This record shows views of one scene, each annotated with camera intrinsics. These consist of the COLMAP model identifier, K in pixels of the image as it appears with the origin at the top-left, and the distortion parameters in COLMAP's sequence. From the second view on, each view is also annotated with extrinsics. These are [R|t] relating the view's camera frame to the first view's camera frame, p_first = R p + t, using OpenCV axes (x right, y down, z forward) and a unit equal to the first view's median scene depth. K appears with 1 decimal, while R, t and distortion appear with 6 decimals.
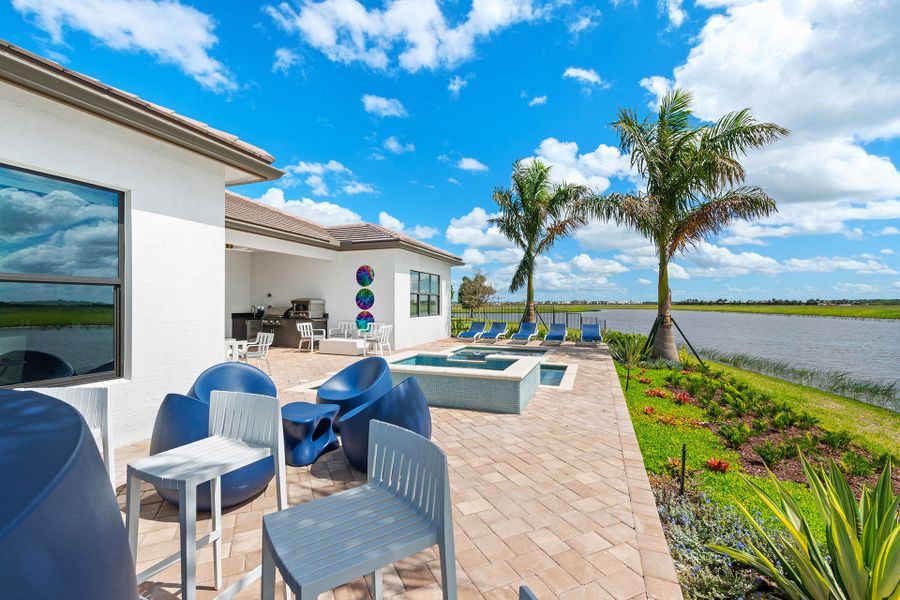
lens RADIAL K [[409.6, 0, 452.2], [0, 409.6, 297.8], [0, 0, 1]] dist [0.040556, -0.000602]
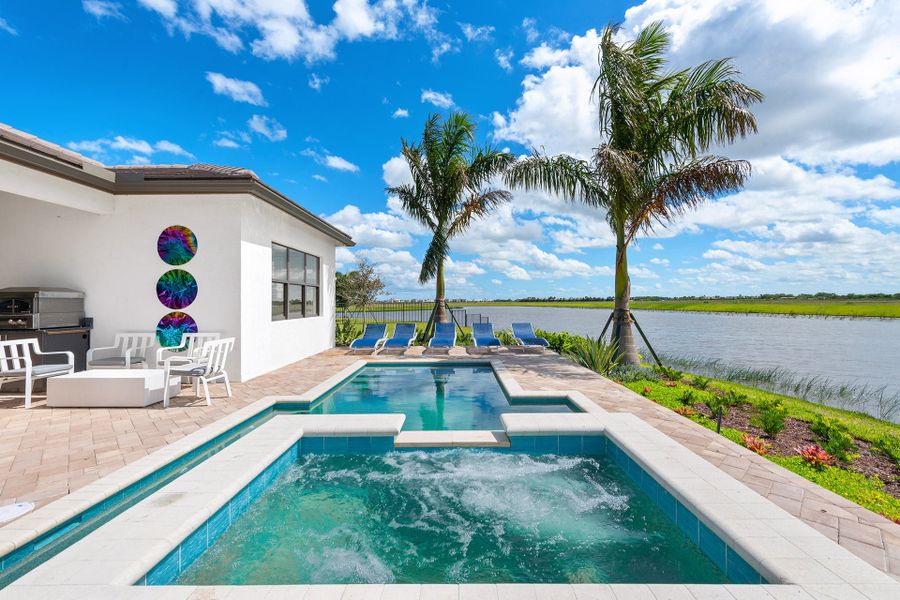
lens RADIAL K [[392.1, 0, 469.6], [0, 392.1, 296.1], [0, 0, 1]] dist [0.007263, -0.000119]
pose [[0.931970, -0.004465, 0.362508, -0.036652], [0.005051, 0.999987, -0.000669, 0.012260], [-0.362500, 0.002455, 0.931980, 0.322985]]
